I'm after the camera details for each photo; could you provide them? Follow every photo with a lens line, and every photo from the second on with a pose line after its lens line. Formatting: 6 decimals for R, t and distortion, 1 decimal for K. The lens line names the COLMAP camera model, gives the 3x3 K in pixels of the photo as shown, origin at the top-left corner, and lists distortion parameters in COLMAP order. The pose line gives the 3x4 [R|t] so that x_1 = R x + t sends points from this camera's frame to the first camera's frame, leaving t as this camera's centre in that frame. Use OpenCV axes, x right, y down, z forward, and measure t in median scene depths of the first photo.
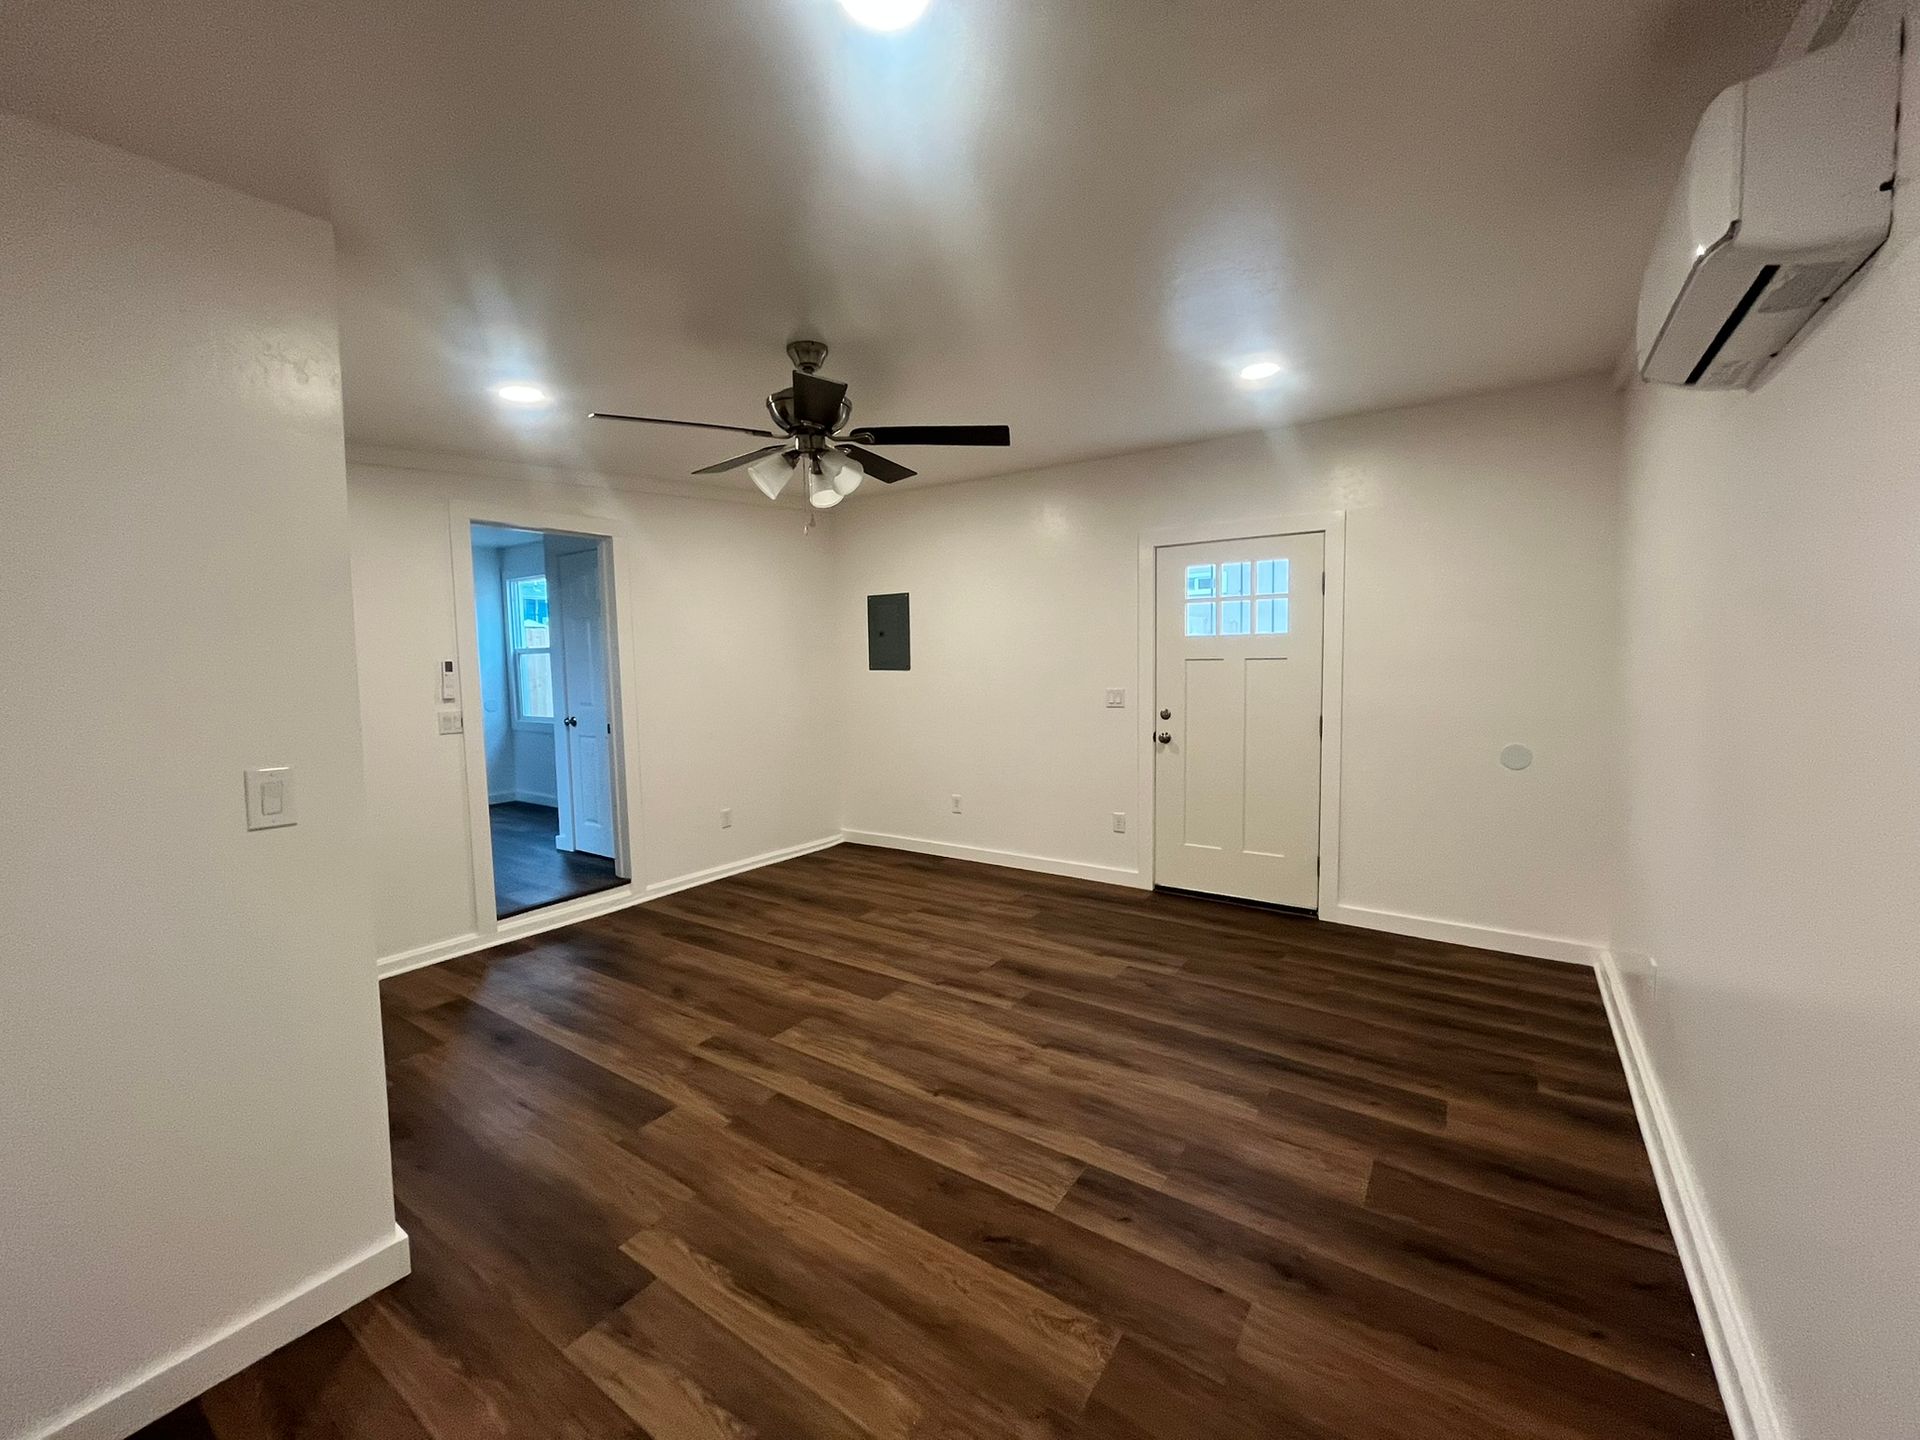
lens RADIAL K [[766.0, 0, 958.5], [0, 766.0, 716.5], [0, 0, 1]] dist [-0.000792, 0.000631]
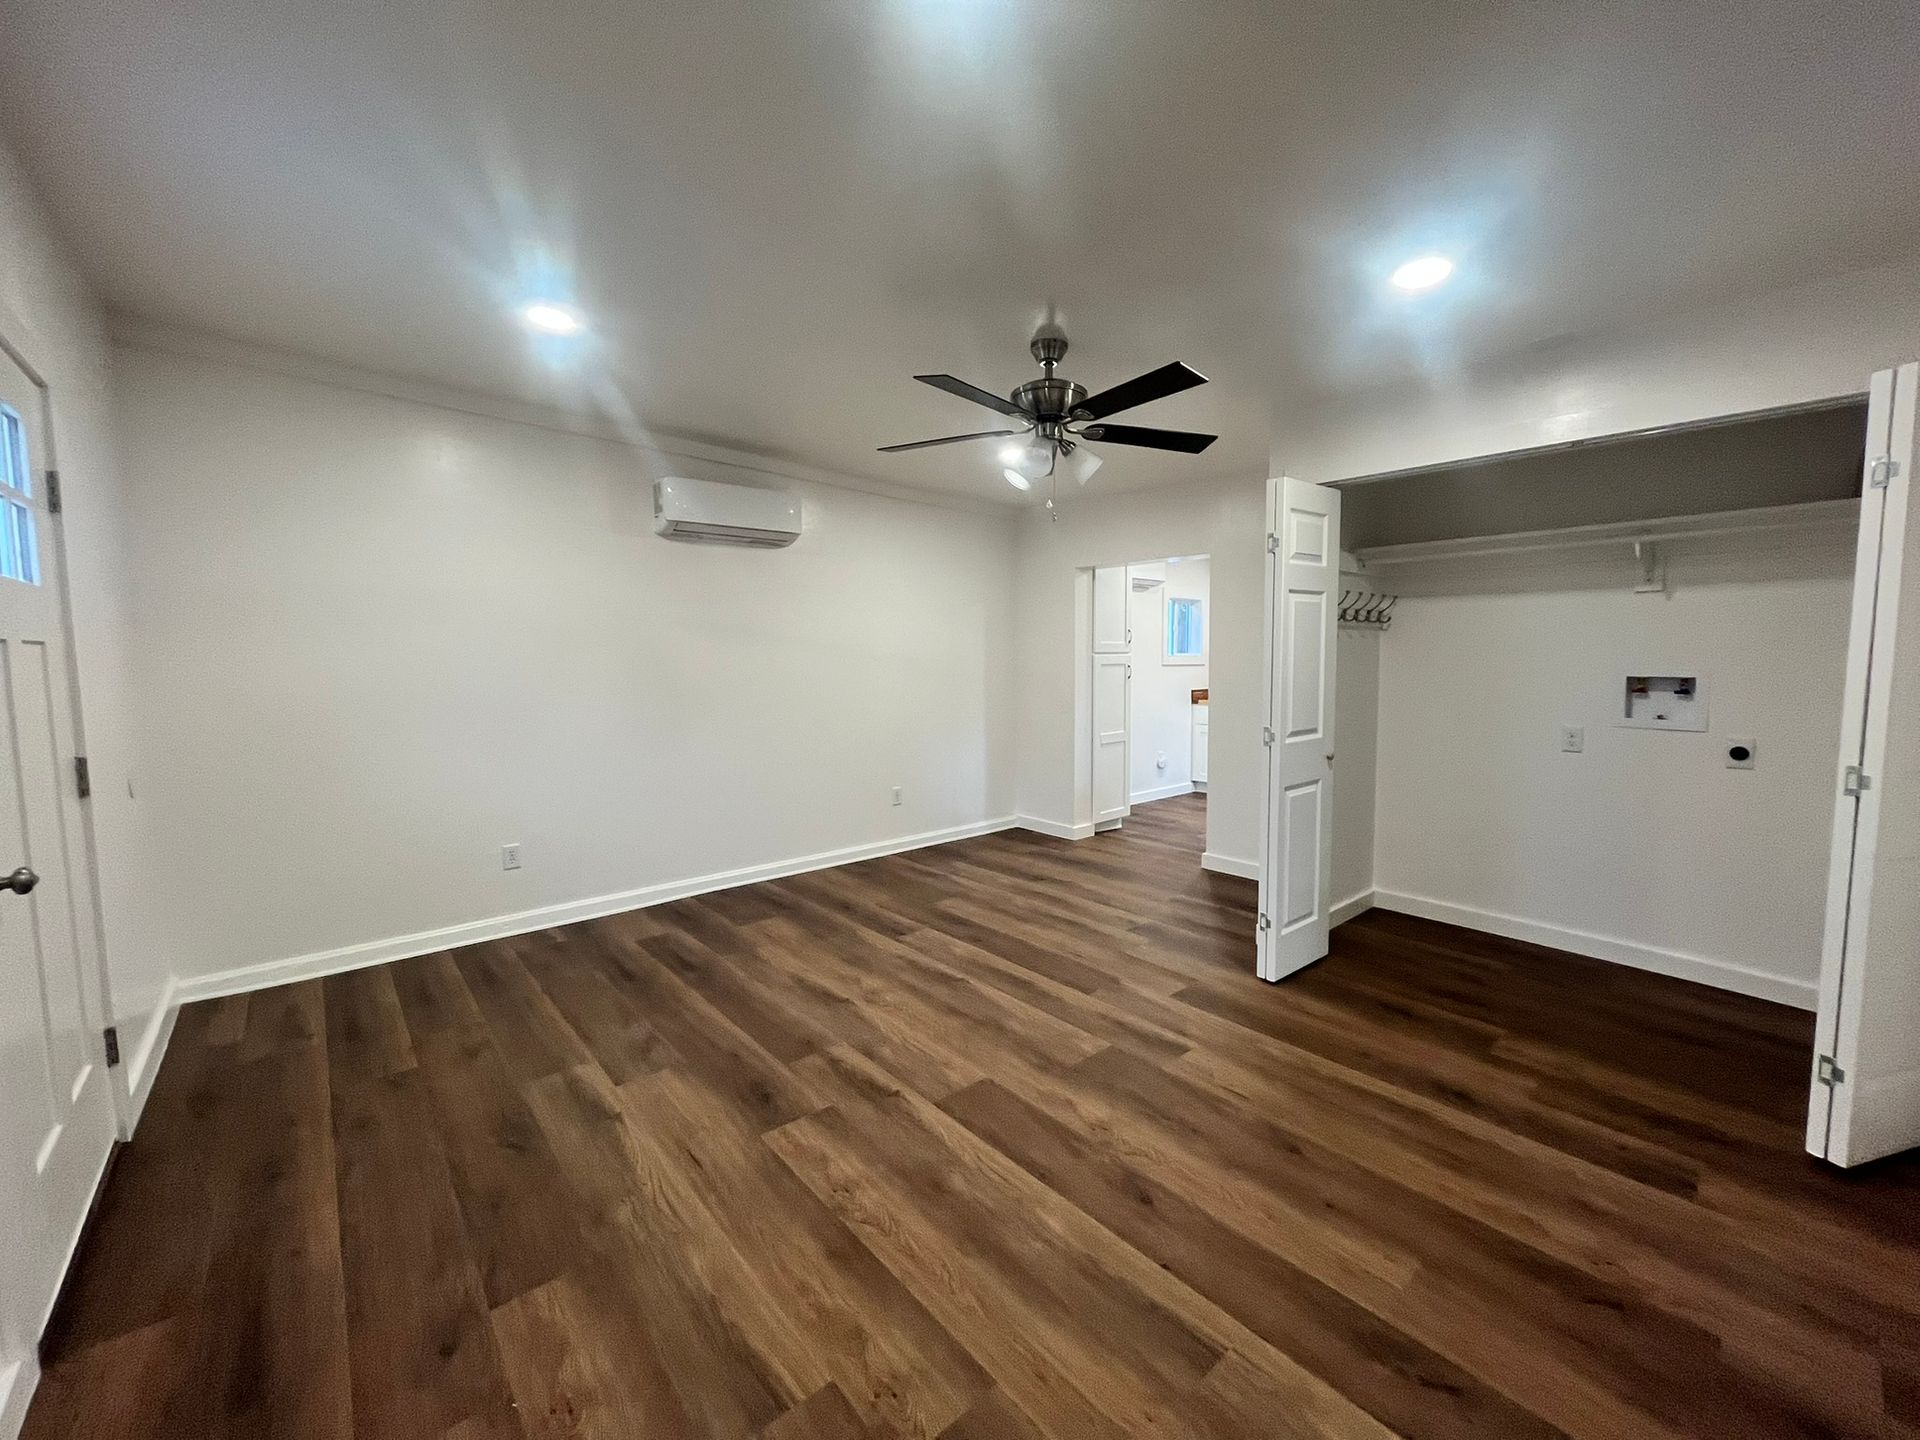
lens RADIAL K [[766.0, 0, 965.3], [0, 766.0, 713.2], [0, 0, 1]] dist [-0.000792, 0.000631]
pose [[-0.967225, 0.001855, 0.253916, -0.295652], [0.041895, 0.987434, 0.152376, -0.109014], [-0.250442, 0.158020, -0.955148, 1.772050]]
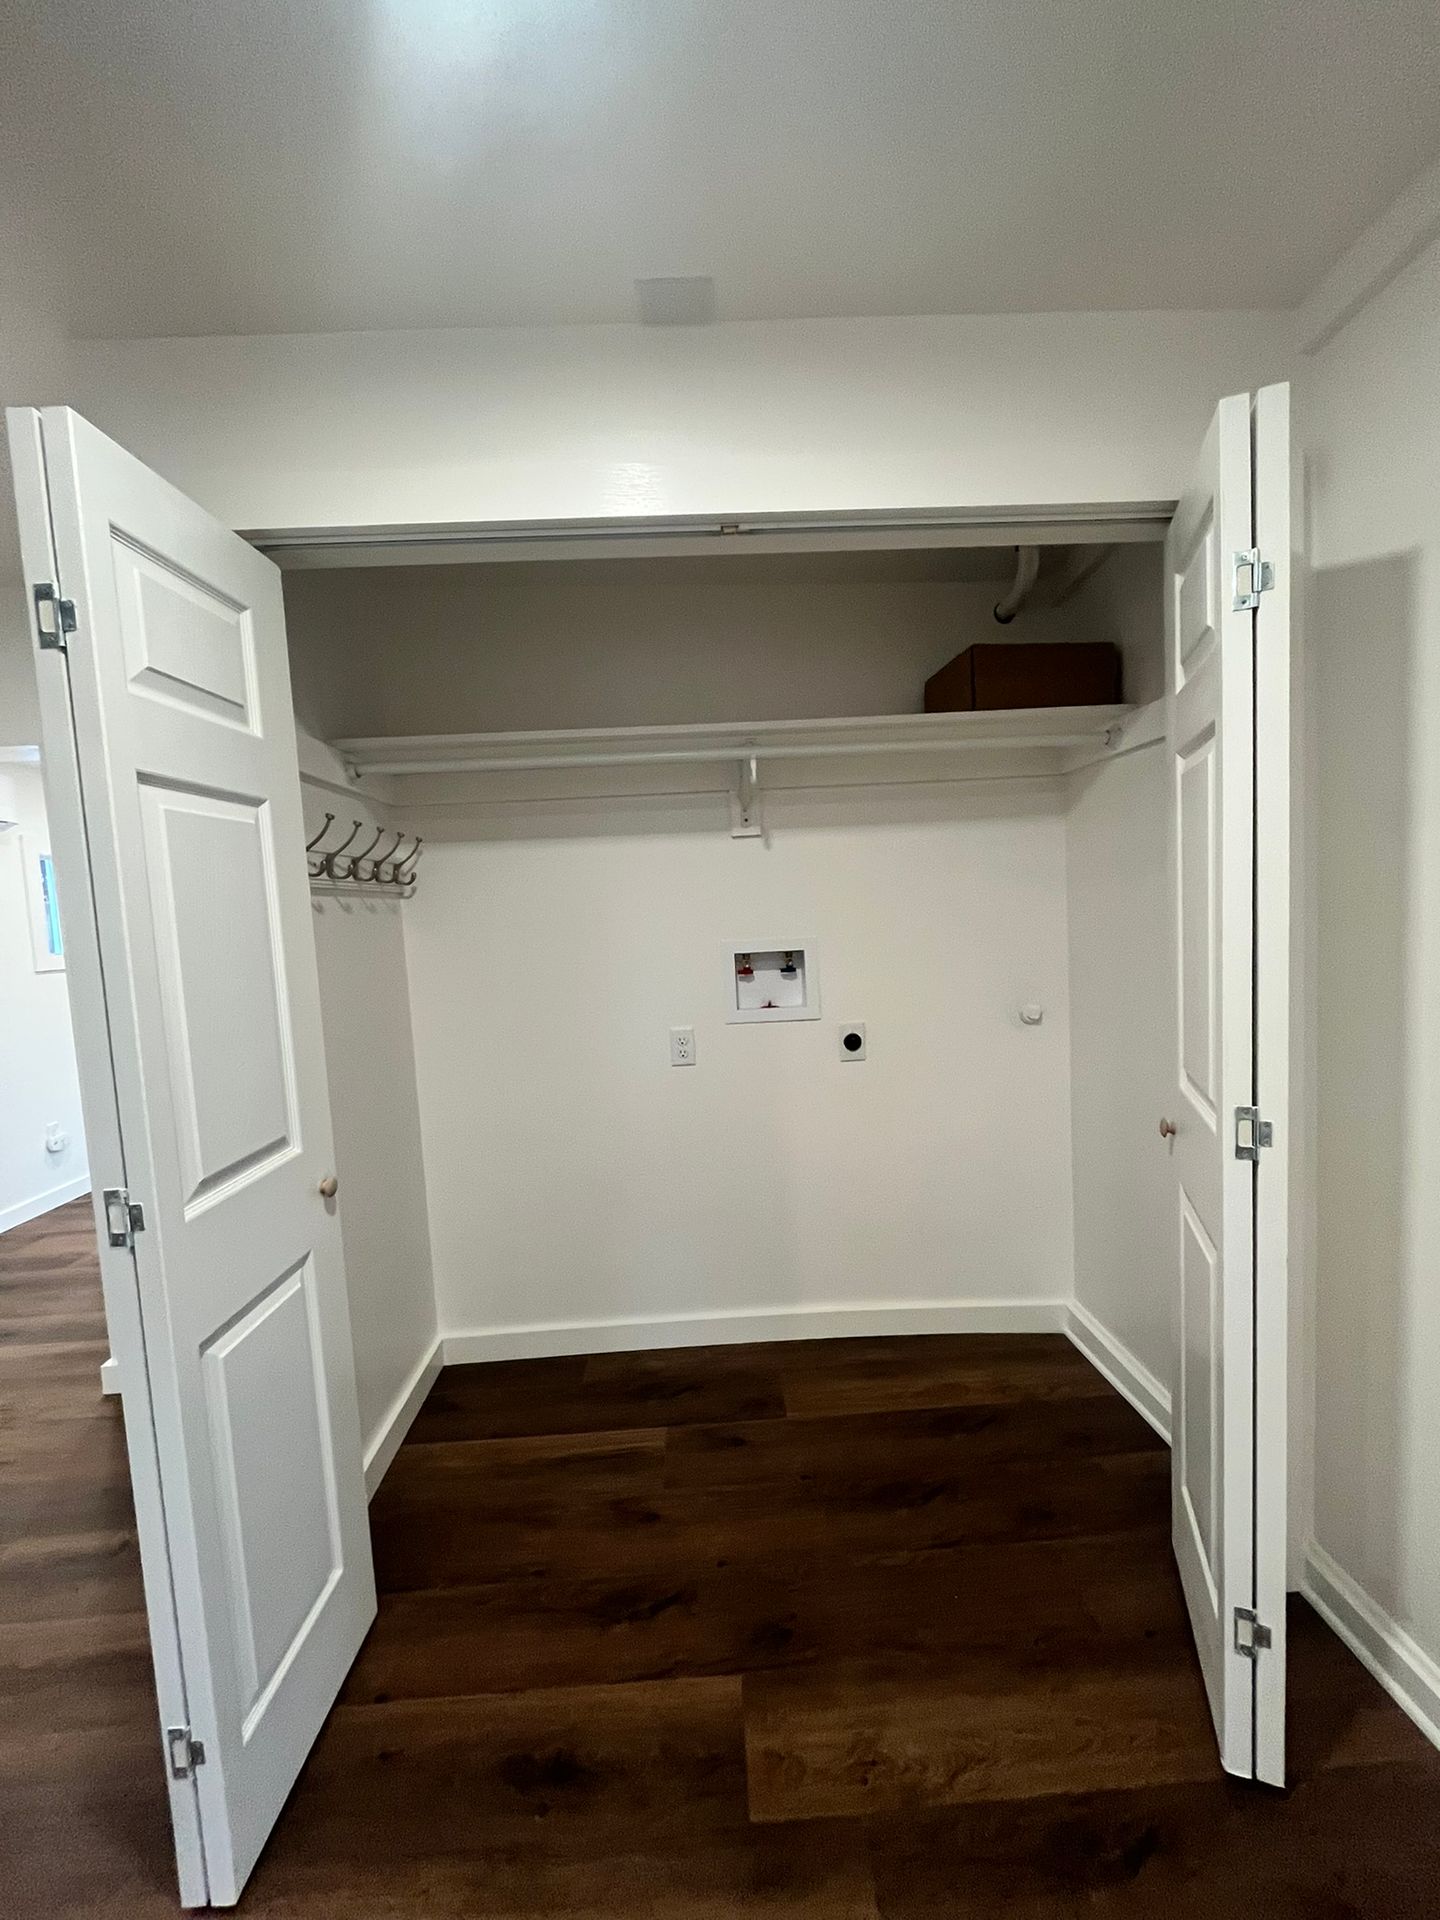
lens RADIAL K [[766.0, 0, 725.3], [0, 766.0, 960.2], [0, 0, 1]] dist [-0.000792, 0.000631]
pose [[-0.793518, 0.097591, -0.600671, -0.447484], [0.015875, 0.990041, 0.139881, -0.058989], [0.608340, 0.101463, -0.787164, 1.104785]]
